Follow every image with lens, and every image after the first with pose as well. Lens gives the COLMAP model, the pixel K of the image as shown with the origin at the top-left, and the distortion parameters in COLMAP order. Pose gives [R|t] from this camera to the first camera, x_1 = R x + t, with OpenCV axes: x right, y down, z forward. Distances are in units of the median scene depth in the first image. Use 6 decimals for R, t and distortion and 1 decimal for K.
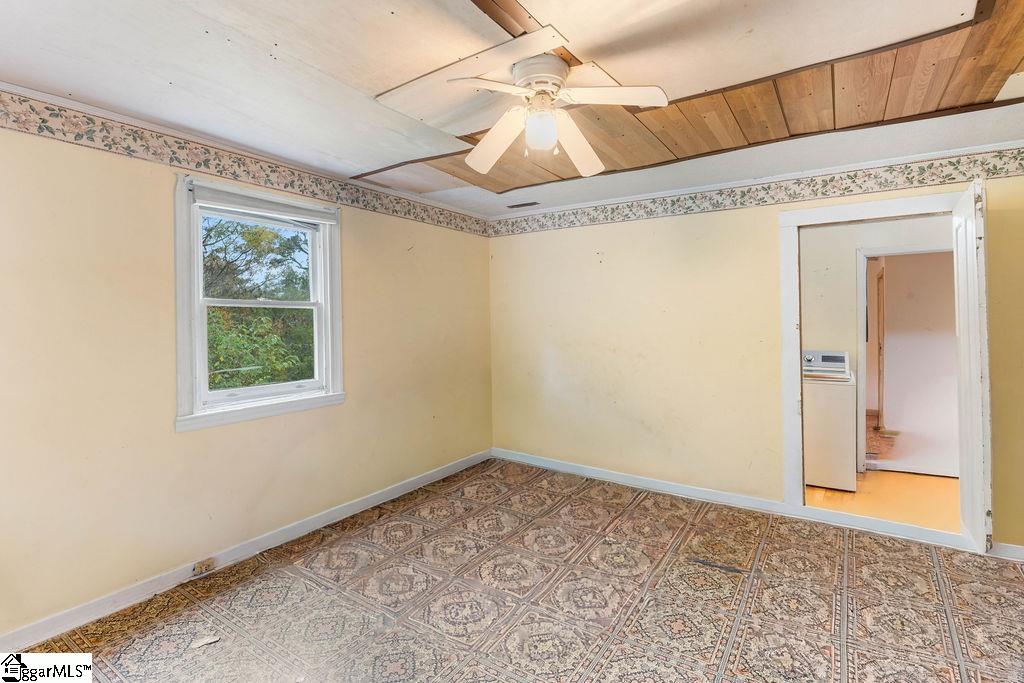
lens RADIAL K [[484.3, 0, 513.5], [0, 484.3, 337.7], [0, 0, 1]] dist [0.001725, 0.000326]
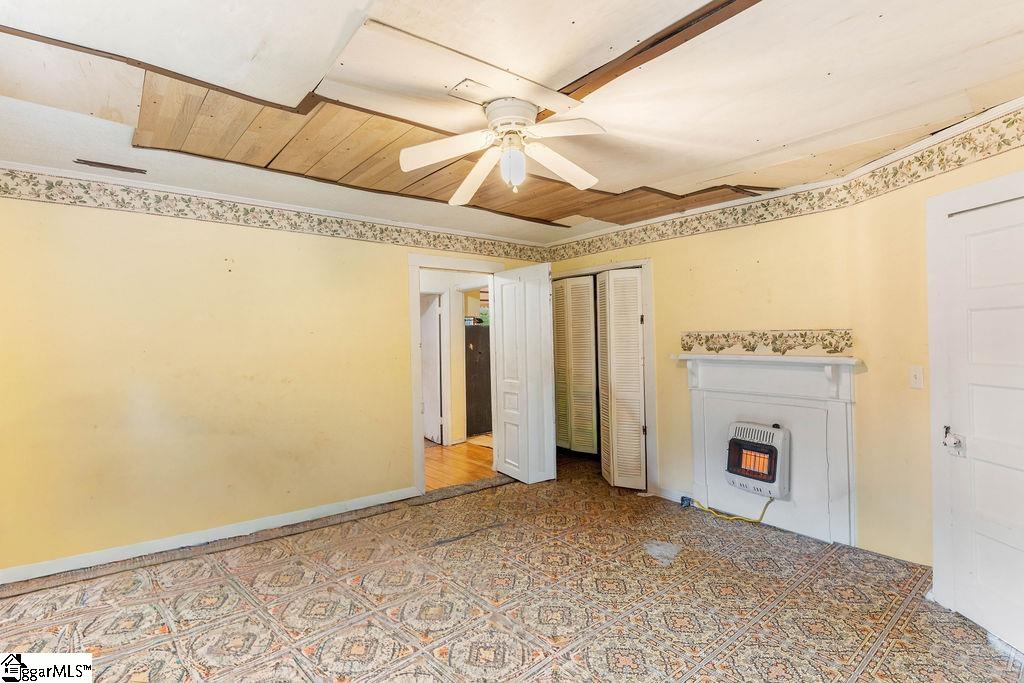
lens RADIAL K [[484.3, 0, 513.5], [0, 484.3, 337.7], [0, 0, 1]] dist [0.001725, 0.000326]
pose [[0.316607, -0.001749, 0.948555, -0.476531], [0.042097, 0.999039, -0.012209, -0.016315], [-0.947622, 0.043797, 0.316376, 0.330273]]
